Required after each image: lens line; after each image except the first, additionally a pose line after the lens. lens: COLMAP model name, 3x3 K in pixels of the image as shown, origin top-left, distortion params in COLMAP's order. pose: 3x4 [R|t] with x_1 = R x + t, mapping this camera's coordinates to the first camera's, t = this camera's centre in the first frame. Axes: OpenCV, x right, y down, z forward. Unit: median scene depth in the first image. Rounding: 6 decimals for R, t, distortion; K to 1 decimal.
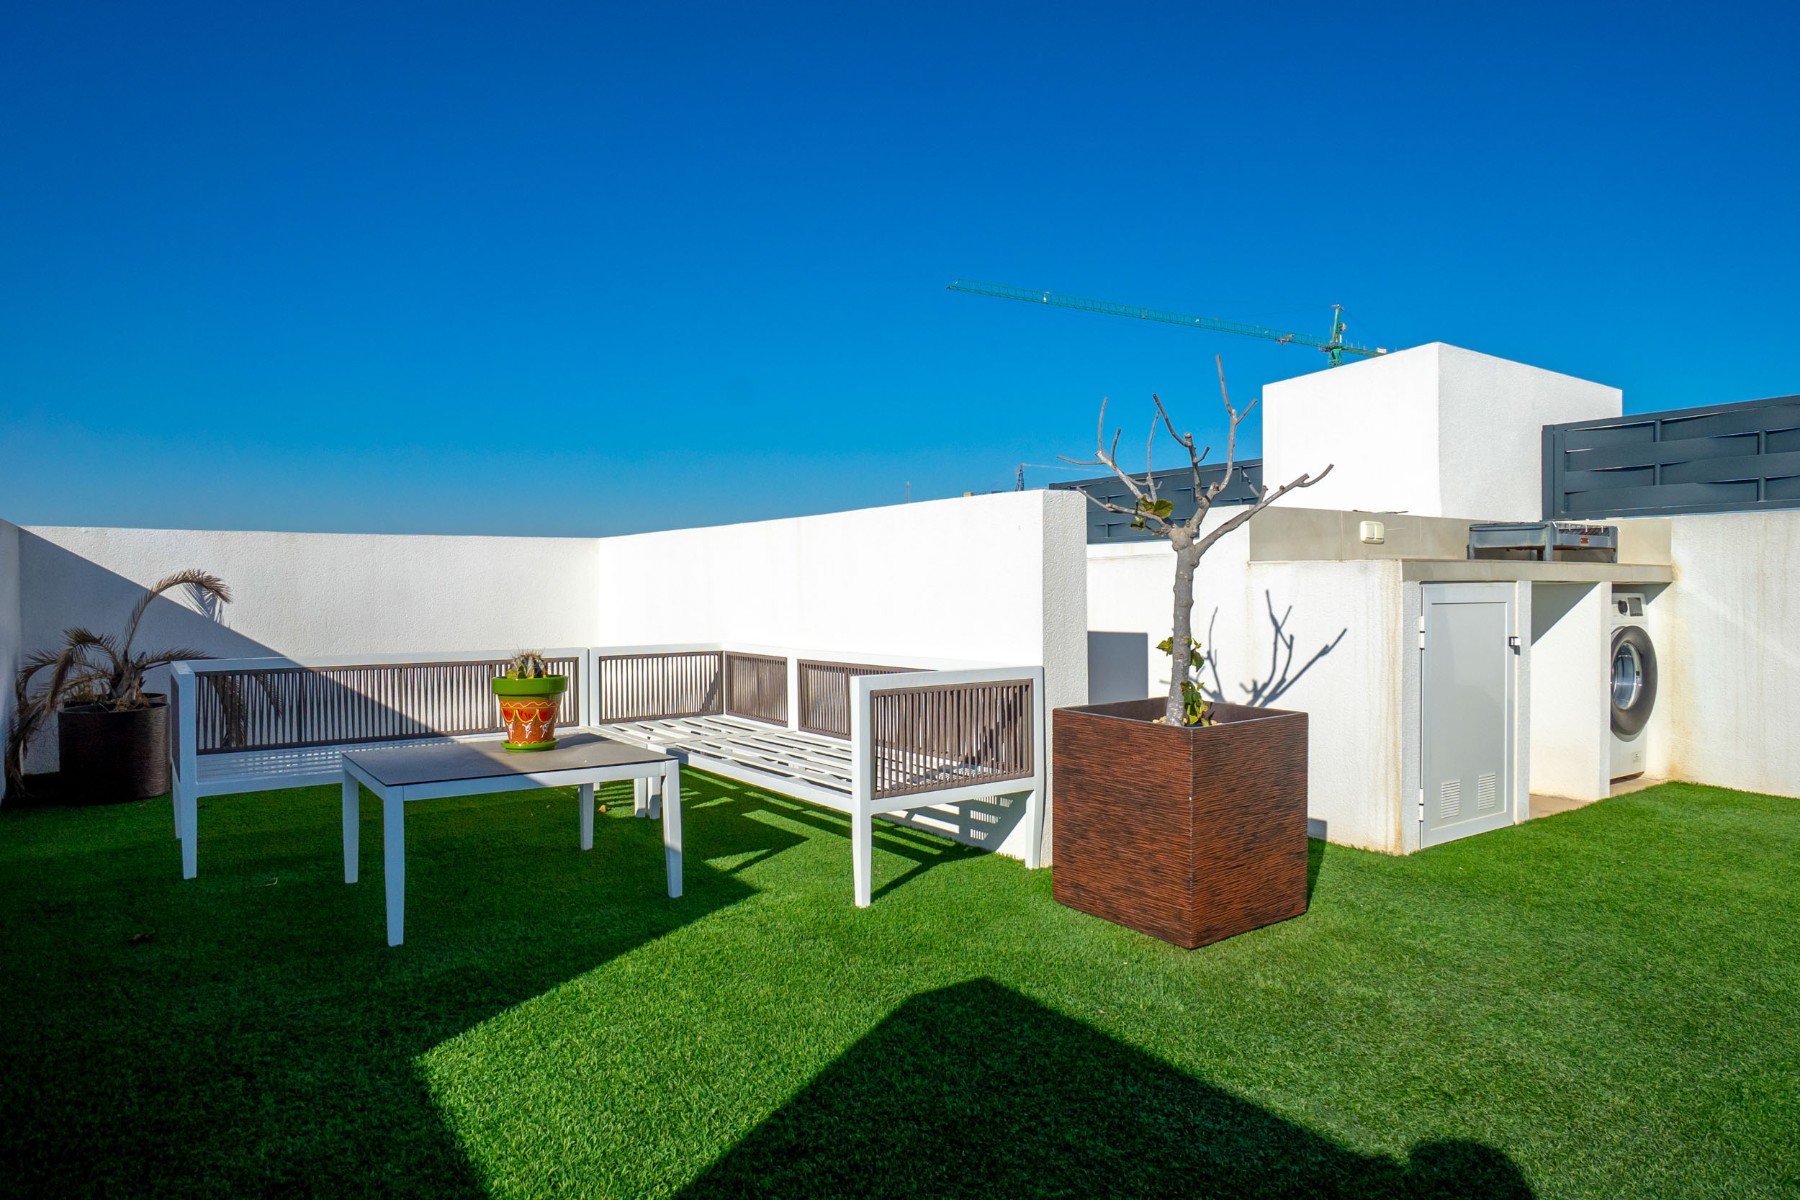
lens RADIAL K [[1063.5, 0, 901.4], [0, 1063.5, 599.2], [0, 0, 1]] dist [-0.007045, -0.000684]
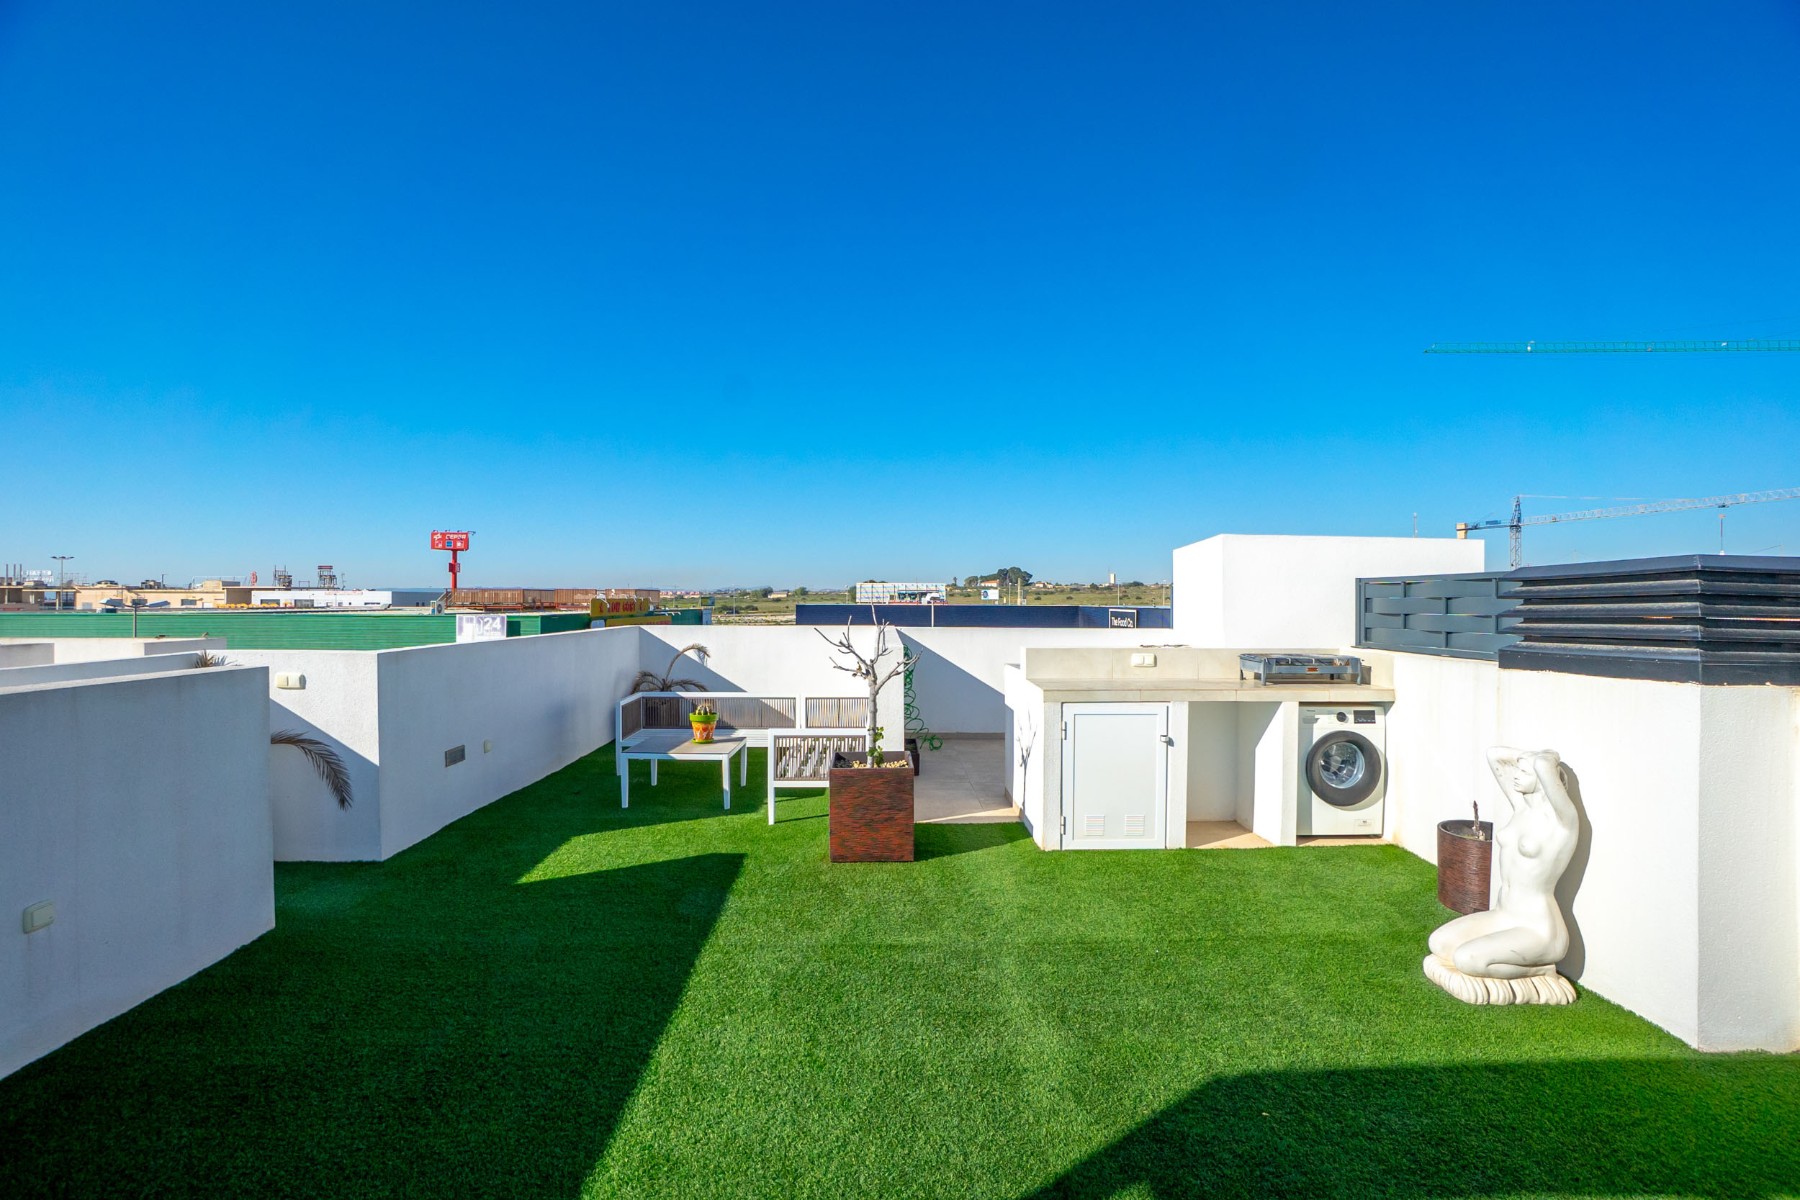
lens RADIAL K [[796.3, 0, 895.0], [0, 796.3, 600.5], [0, 0, 1]] dist [-0.037103, 0.000060]
pose [[0.823737, 0.007310, -0.566925, 0.719082], [-0.014717, 0.999856, -0.008491, -0.121808], [0.566781, 0.015338, 0.823725, -0.191389]]
